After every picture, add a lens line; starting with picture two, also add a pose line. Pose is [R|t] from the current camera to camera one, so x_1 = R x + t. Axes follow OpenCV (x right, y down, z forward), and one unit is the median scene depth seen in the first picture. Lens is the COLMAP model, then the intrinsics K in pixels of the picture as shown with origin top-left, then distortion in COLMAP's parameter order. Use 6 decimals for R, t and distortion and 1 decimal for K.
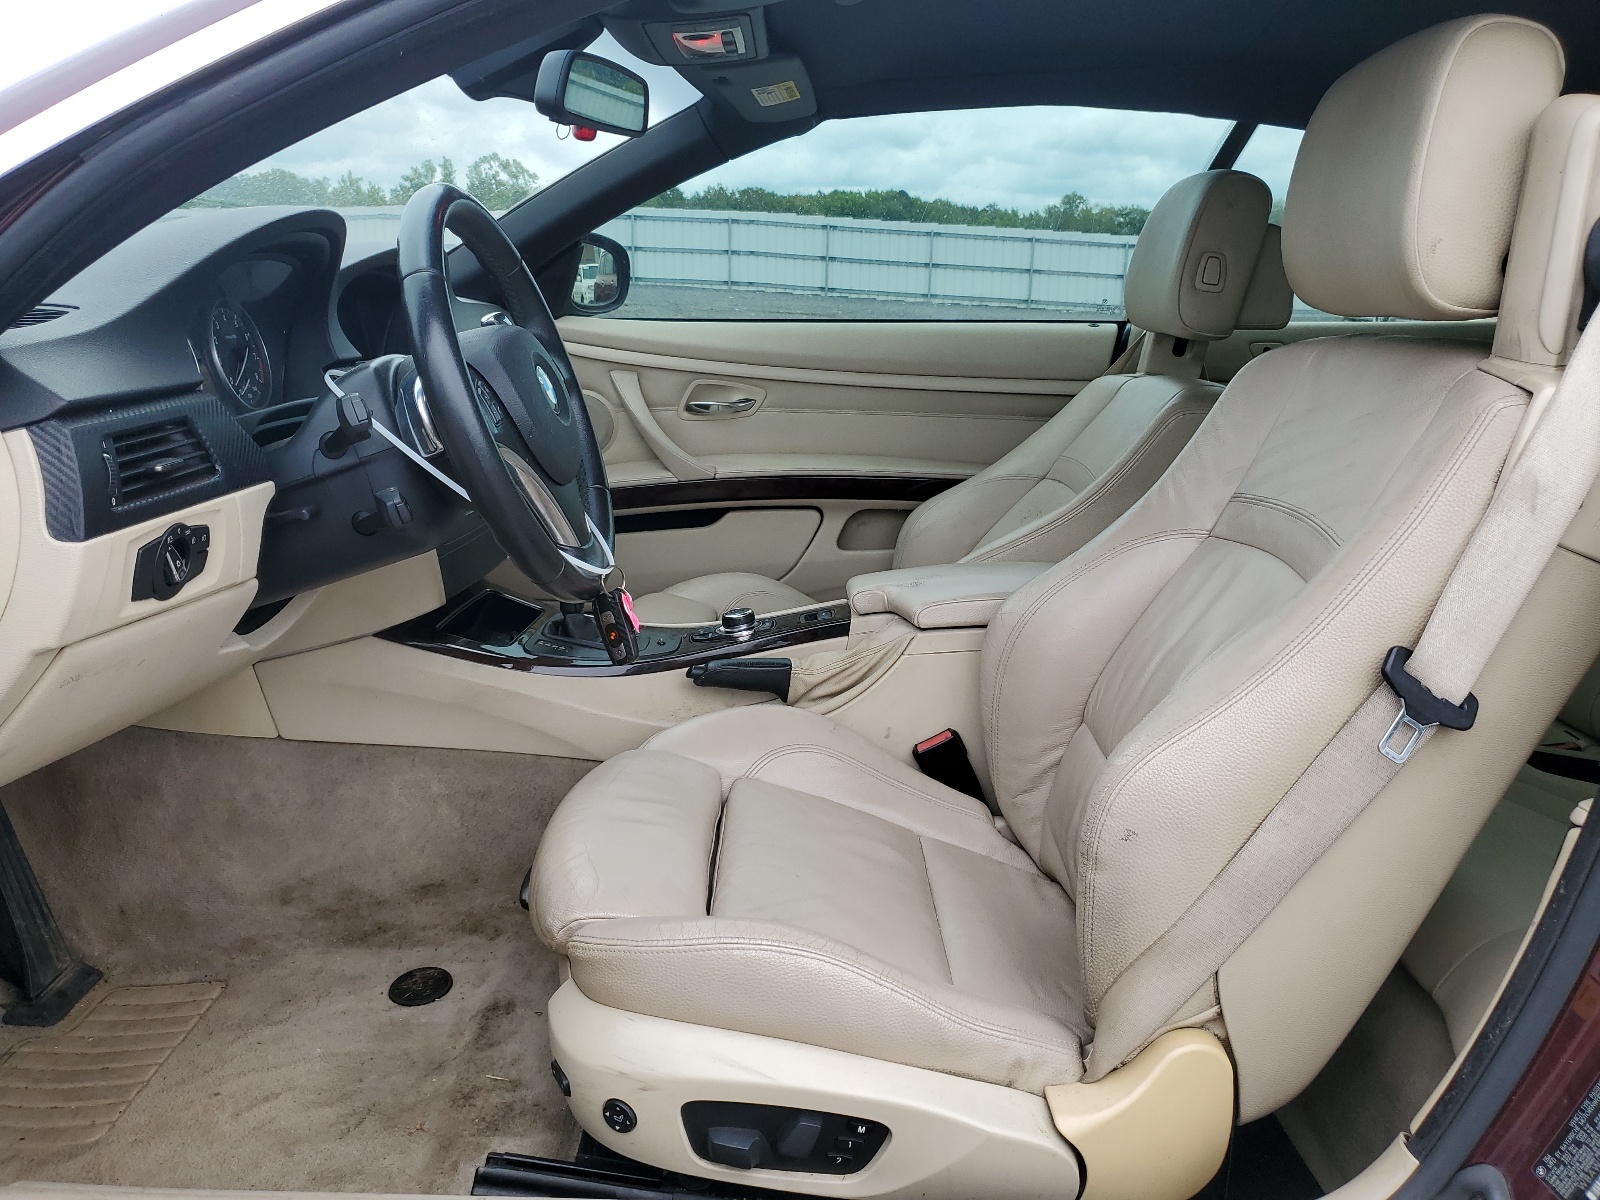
lens RADIAL K [[1387.9, 0, 800.0], [0, 1387.9, 600.0], [0, 0, 1]] dist [0.012763, 0.007071]
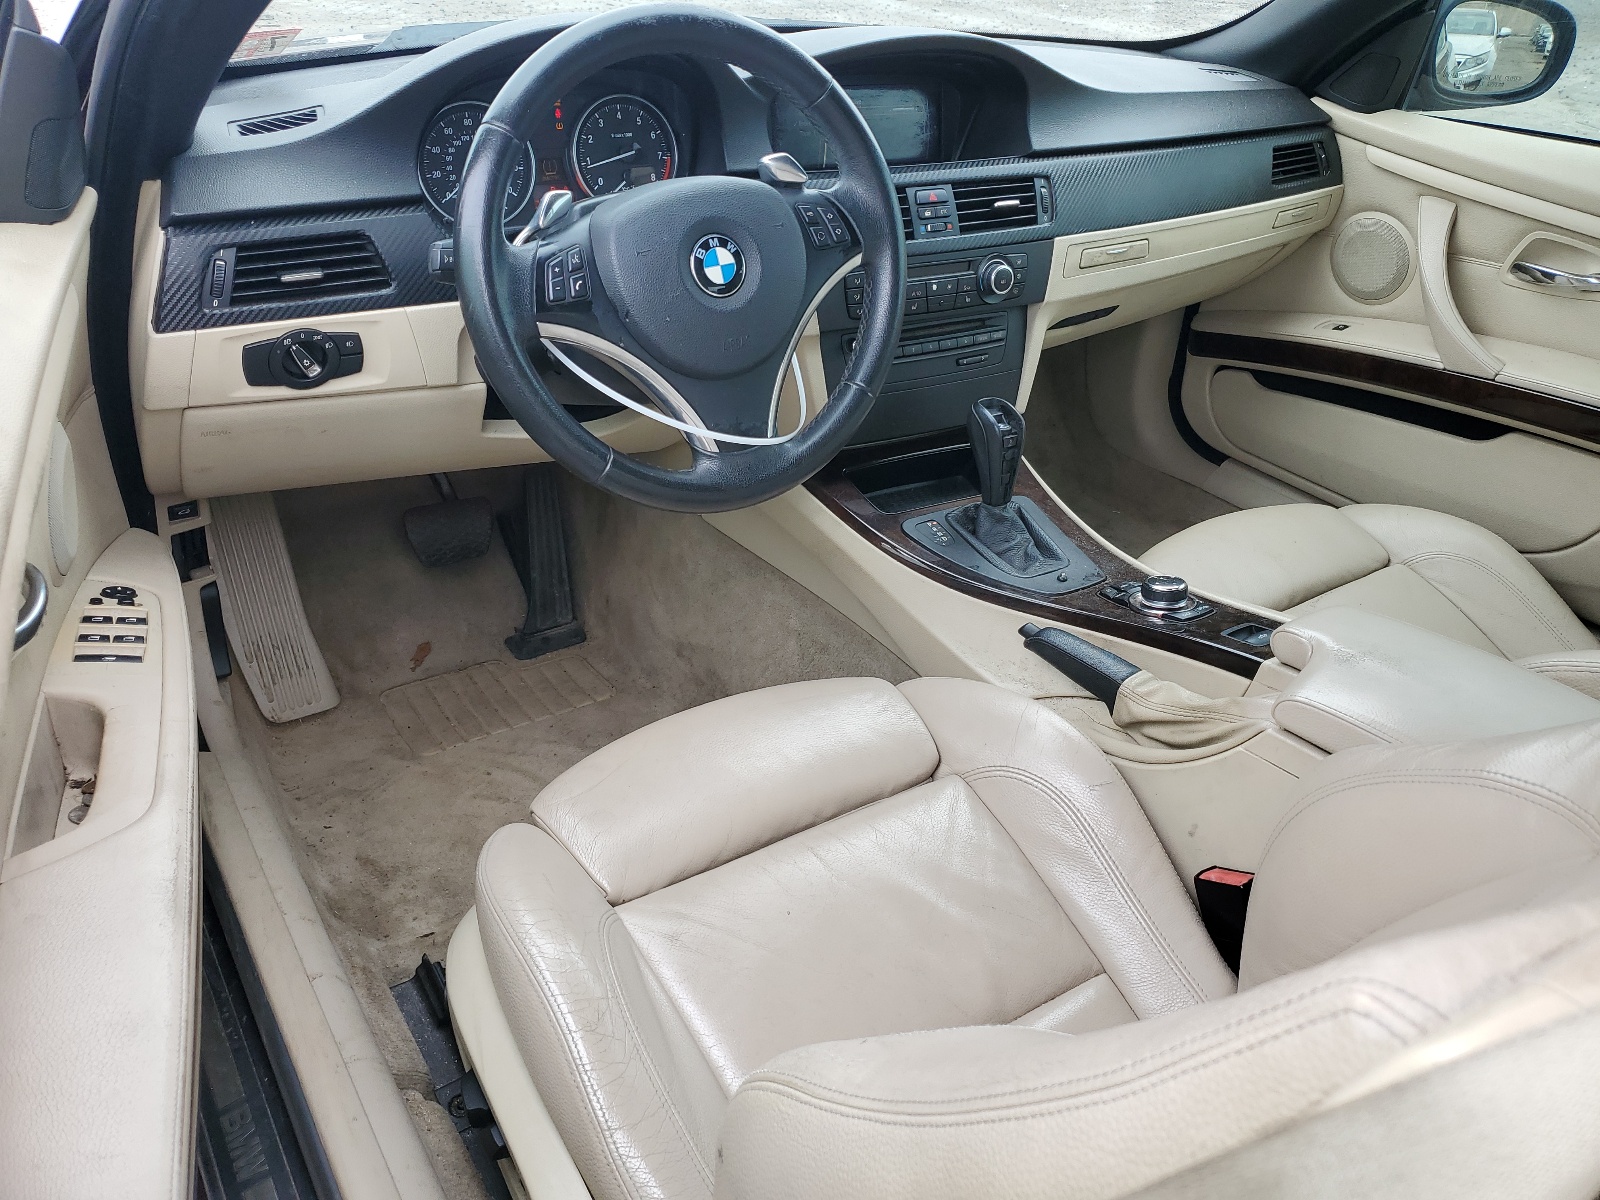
lens RADIAL K [[1387.9, 0, 800.0], [0, 1387.9, 600.0], [0, 0, 1]] dist [0.012763, 0.007071]
pose [[0.500760, 0.427099, -0.752878, 0.485089], [-0.216522, 0.903945, 0.368783, -0.247955], [0.838068, -0.021657, 0.545136, 0.488457]]
